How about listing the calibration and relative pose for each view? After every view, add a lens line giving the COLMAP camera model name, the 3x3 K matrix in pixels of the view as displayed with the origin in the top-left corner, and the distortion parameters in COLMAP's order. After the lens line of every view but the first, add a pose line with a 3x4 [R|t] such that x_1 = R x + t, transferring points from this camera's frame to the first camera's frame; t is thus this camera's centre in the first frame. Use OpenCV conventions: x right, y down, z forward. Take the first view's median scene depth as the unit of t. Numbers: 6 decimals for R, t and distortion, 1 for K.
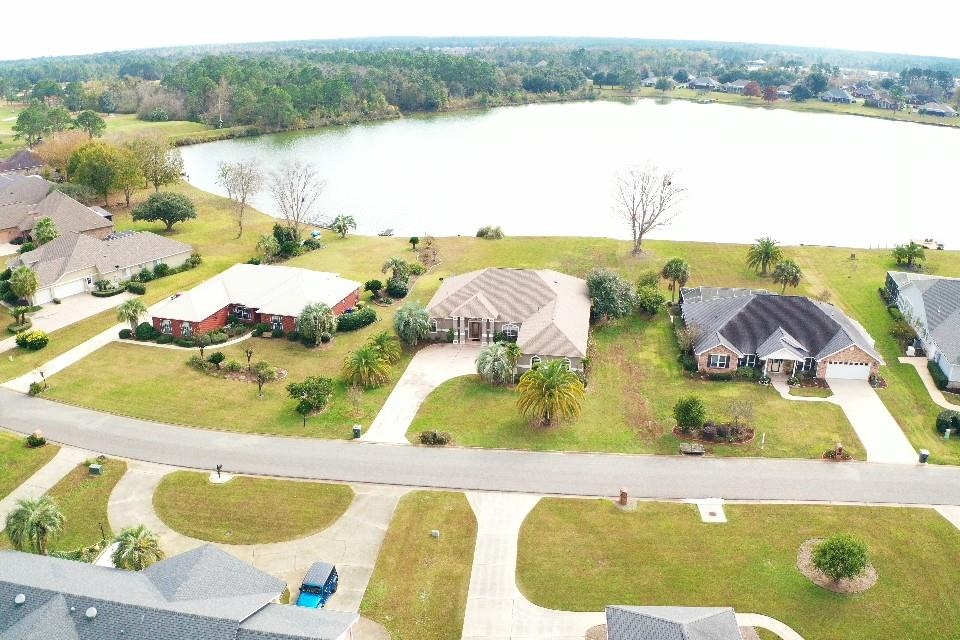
lens RADIAL K [[773.9, 0, 479.1], [0, 773.9, 314.0], [0, 0, 1]] dist [-0.181542, 0.012455]
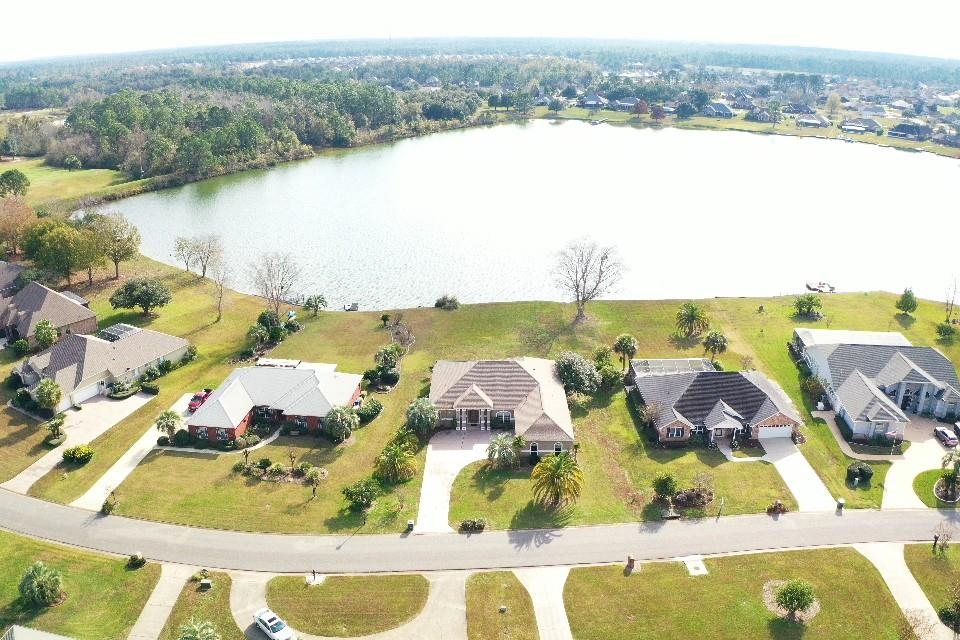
lens RADIAL K [[773.9, 0, 482.0], [0, 773.9, 317.9], [0, 0, 1]] dist [-0.181542, 0.012455]
pose [[0.987399, -0.059495, 0.146641, -0.156907], [0.058470, 0.998225, 0.011293, -0.144217], [-0.147053, -0.002577, 0.989125, -0.180116]]
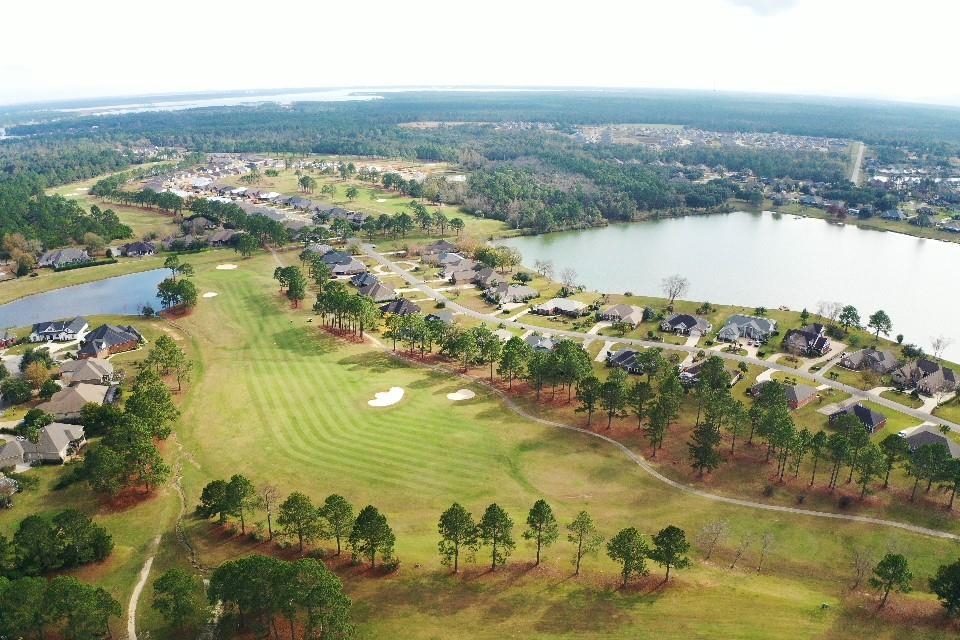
lens RADIAL K [[773.9, 0, 478.7], [0, 773.9, 320.2], [0, 0, 1]] dist [-0.181542, 0.012455]
pose [[0.961285, 0.083948, -0.262457, 0.390852], [-0.096266, 0.994761, -0.034406, 0.251003], [0.258194, 0.058340, 0.964330, -3.259745]]
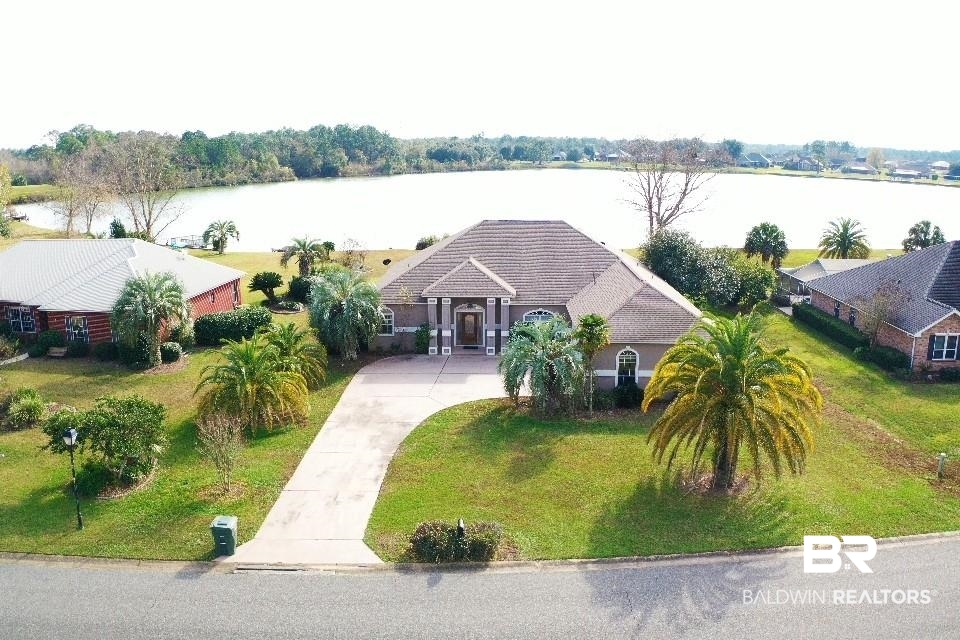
lens RADIAL K [[773.9, 0, 483.8], [0, 773.9, 319.3], [0, 0, 1]] dist [-0.181542, 0.012455]
pose [[0.989240, -0.031962, 0.142771, -0.068224], [0.050141, 0.990812, -0.125607, 0.080202], [-0.137445, 0.131414, 0.981753, 0.494098]]
